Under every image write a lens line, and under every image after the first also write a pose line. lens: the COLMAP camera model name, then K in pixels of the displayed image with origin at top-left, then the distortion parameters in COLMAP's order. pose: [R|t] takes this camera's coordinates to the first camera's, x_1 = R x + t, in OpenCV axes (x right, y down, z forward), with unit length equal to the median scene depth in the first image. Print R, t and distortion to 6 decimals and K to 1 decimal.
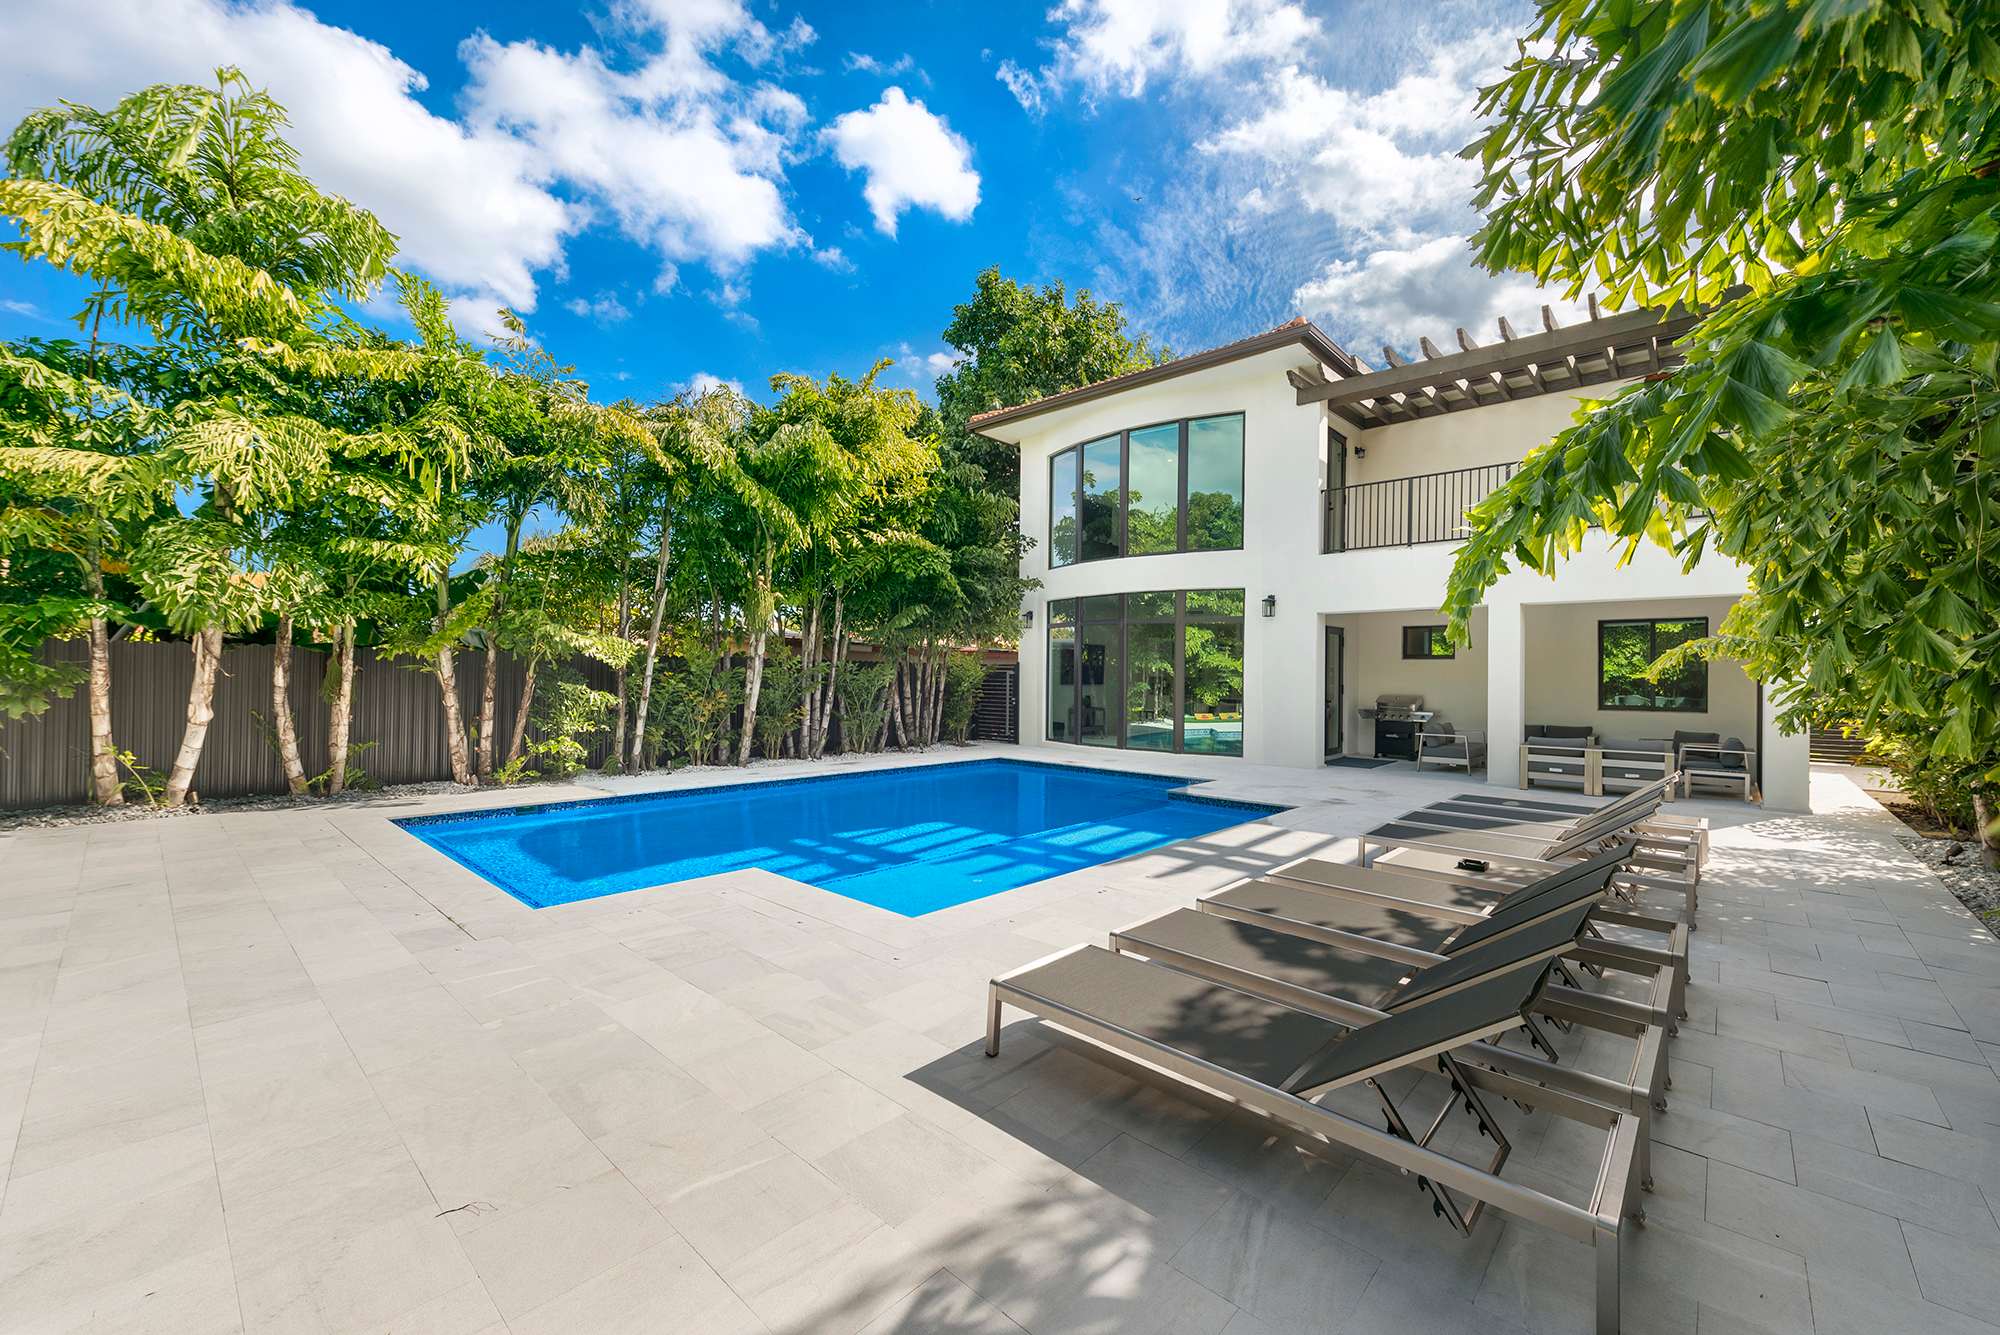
lens RADIAL K [[785.8, 0, 1006.2], [0, 785.8, 655.4], [0, 0, 1]] dist [0.011745, -0.000339]
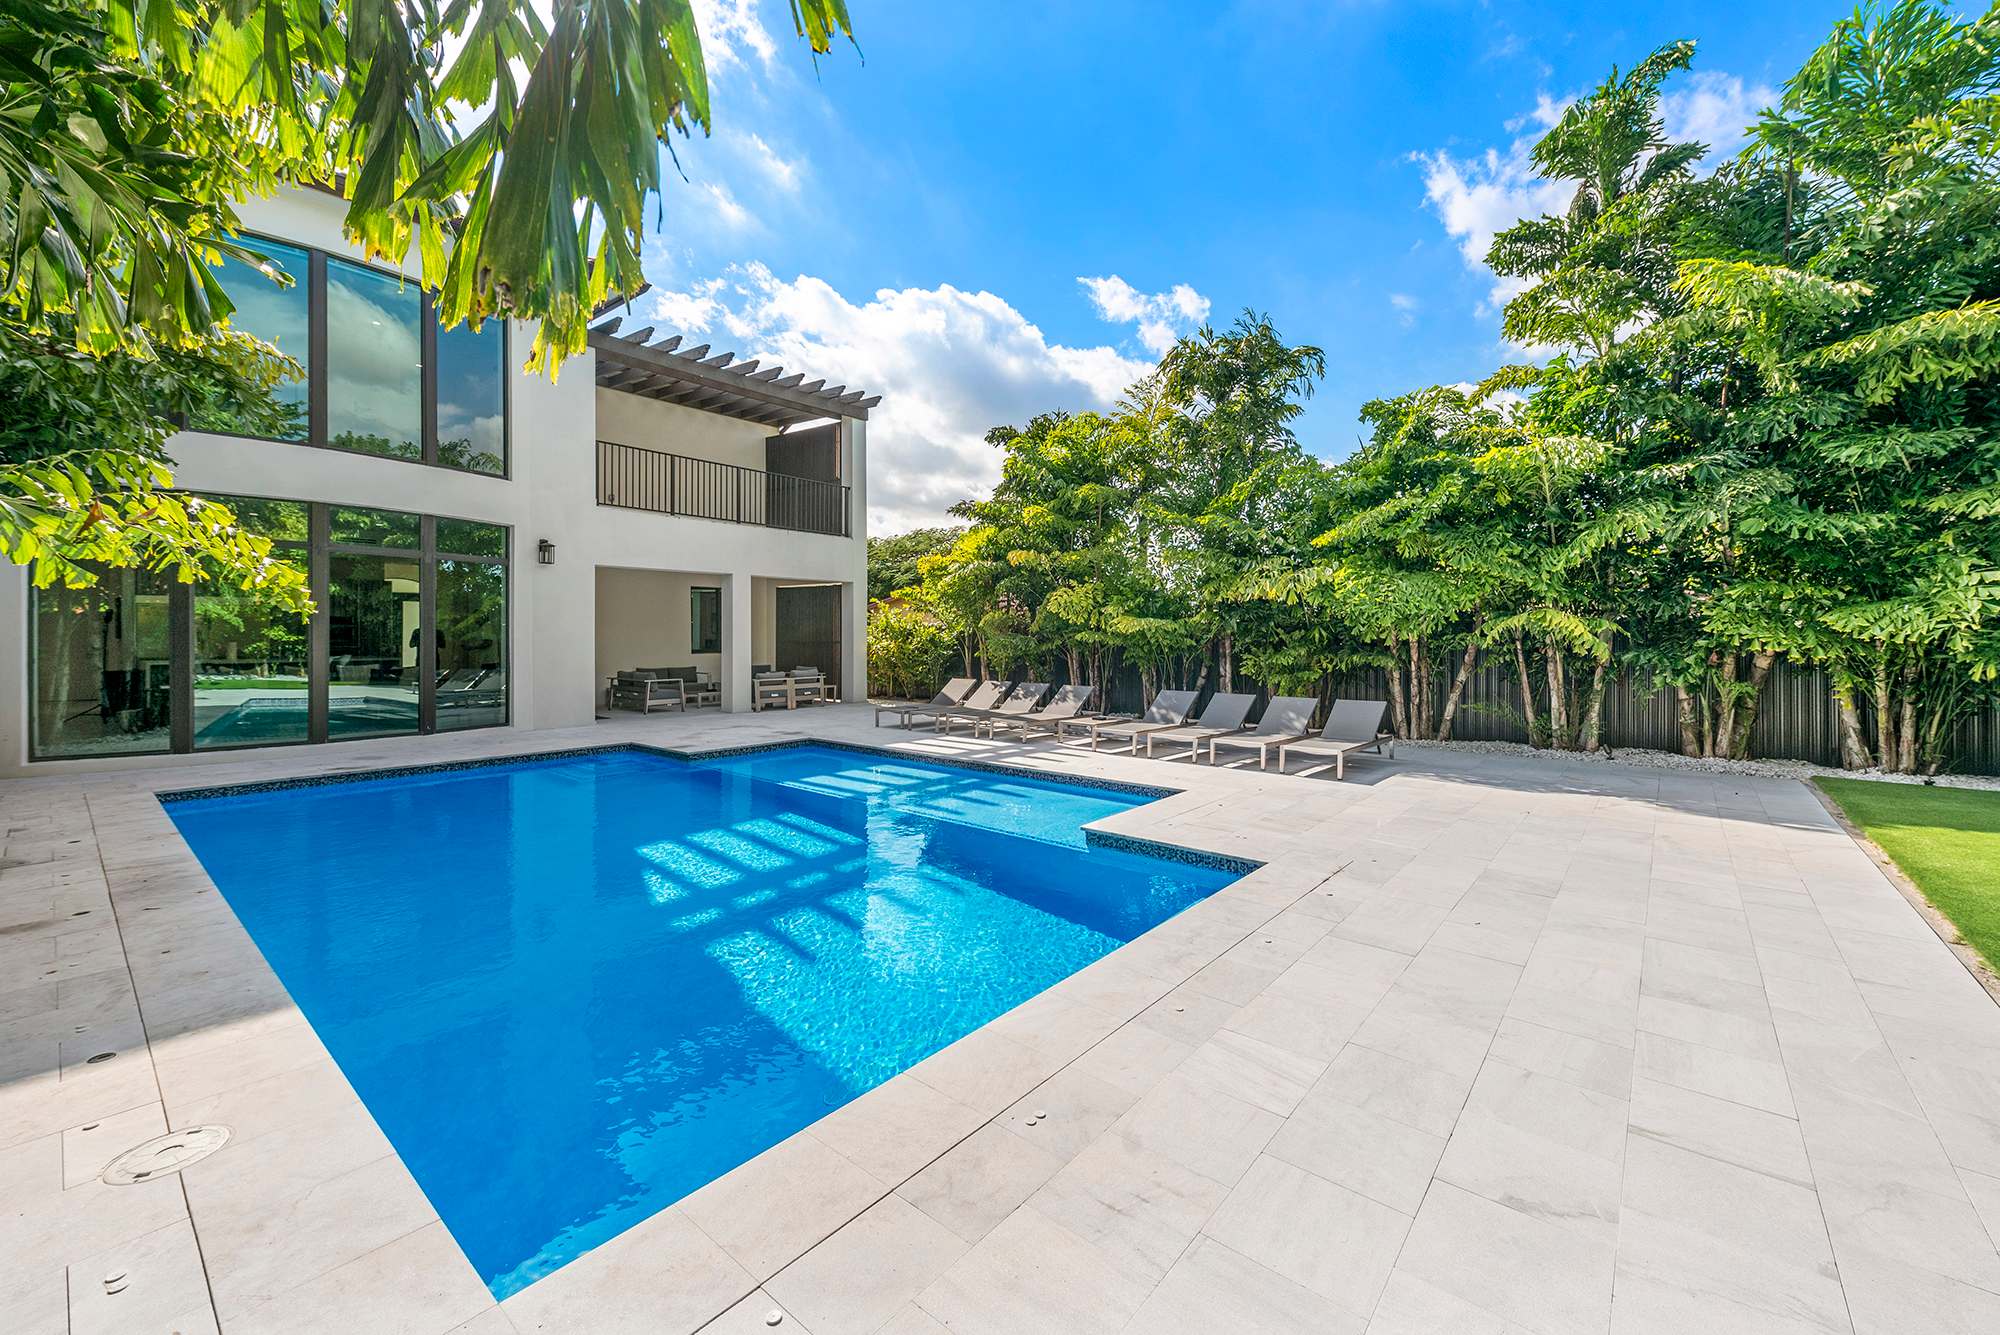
lens RADIAL K [[794.8, 0, 1005.3], [0, 794.8, 638.7], [0, 0, 1]] dist [0.001444, -0.000414]
pose [[-0.047966, -0.016524, 0.998712, -0.744391], [-0.027233, 0.999513, 0.015230, 0.009563], [-0.998478, -0.026467, -0.048393, 0.646565]]
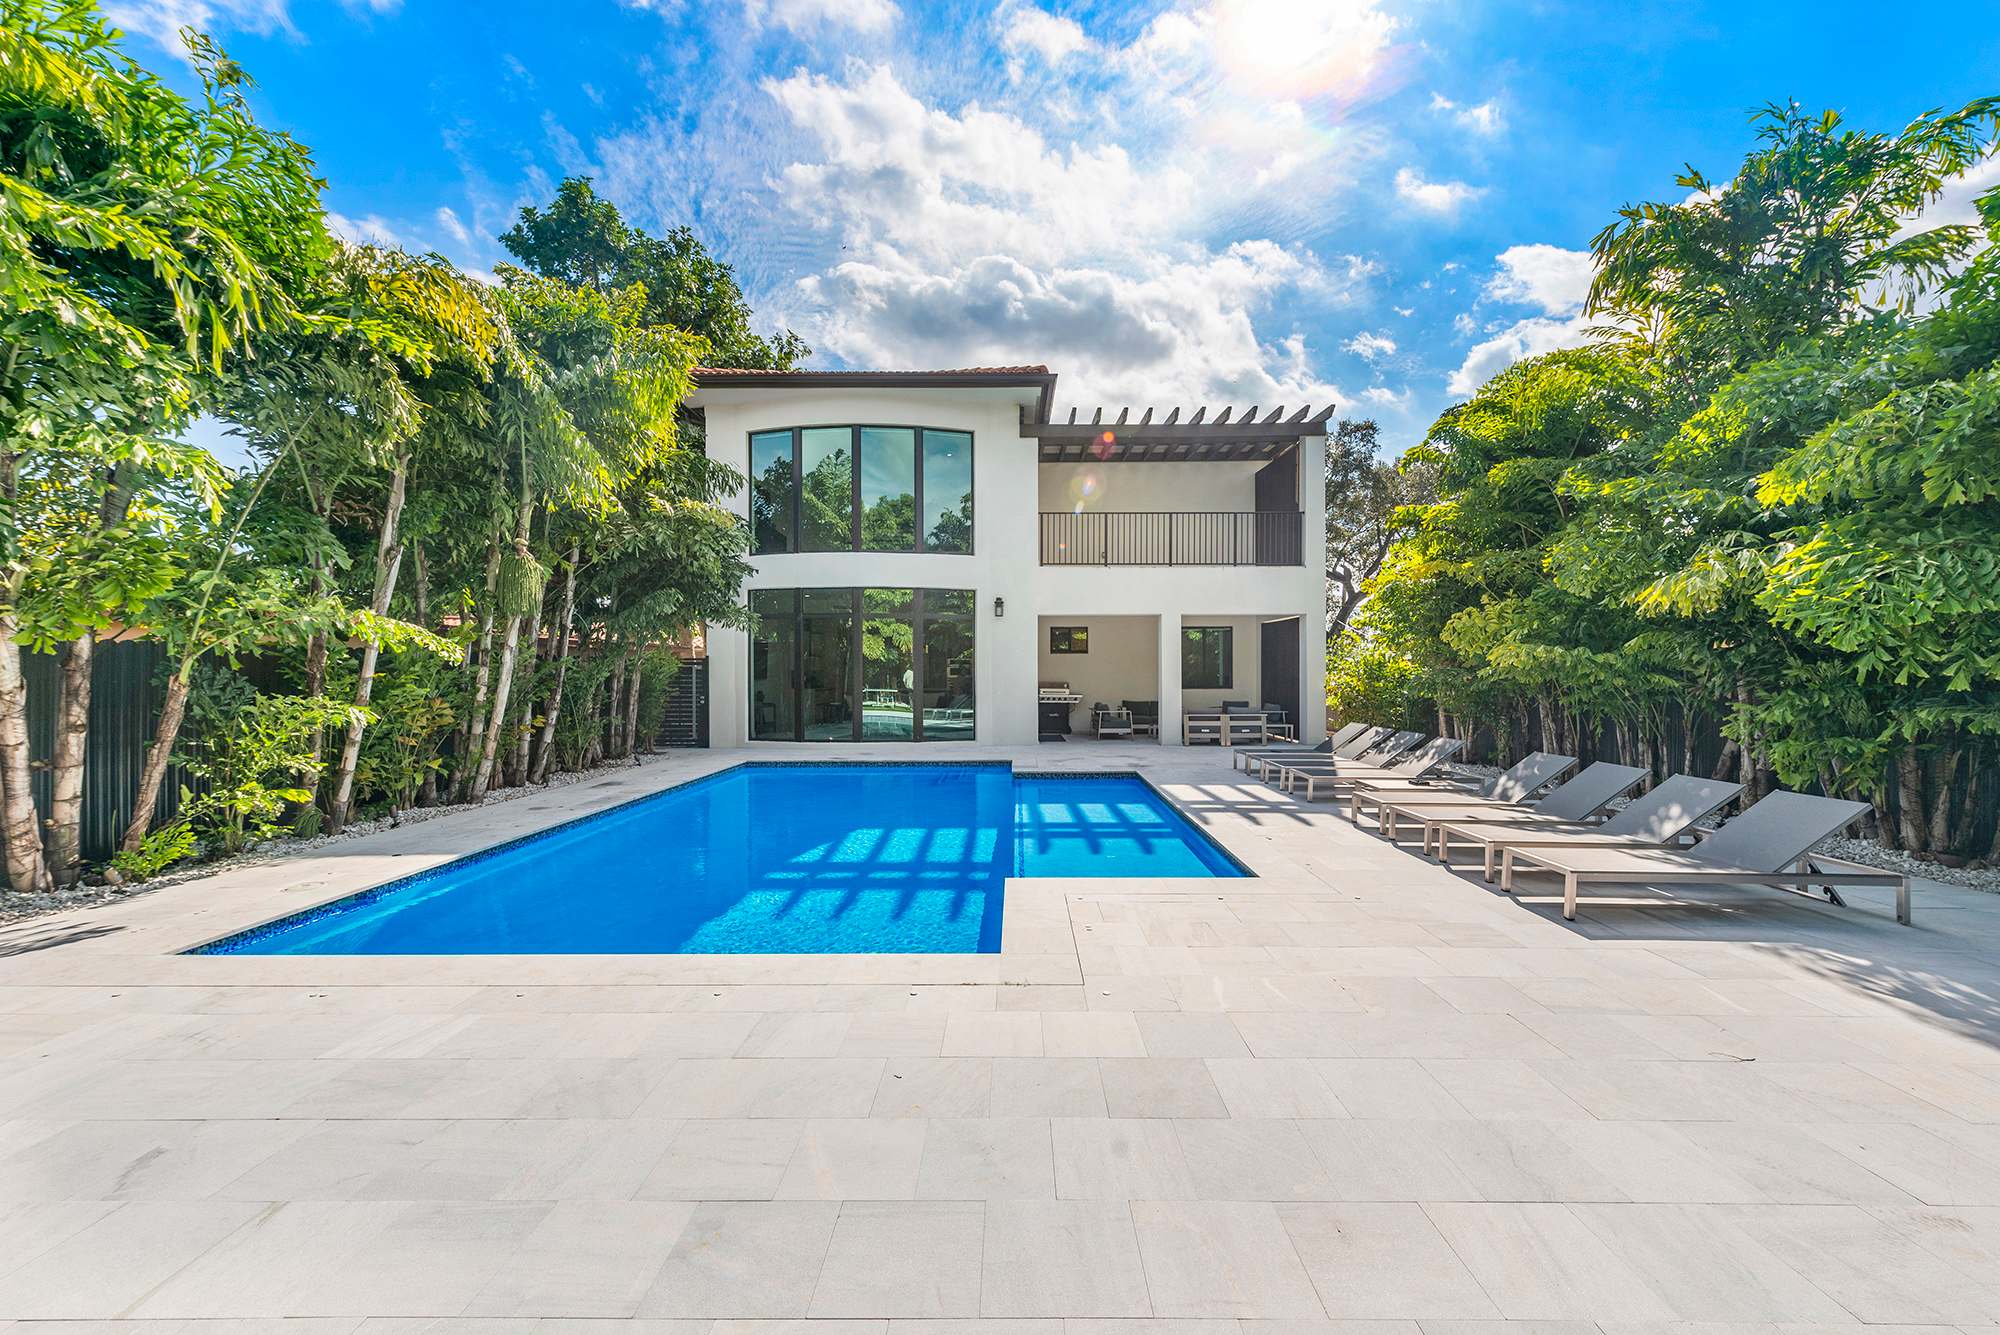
lens RADIAL K [[785.8, 0, 1006.2], [0, 785.8, 655.4], [0, 0, 1]] dist [0.011745, -0.000339]
pose [[0.744086, -0.000315, 0.668084, -0.528869], [-0.006186, 0.999954, 0.007362, -0.001078], [-0.668055, -0.009610, 0.744050, 0.172436]]
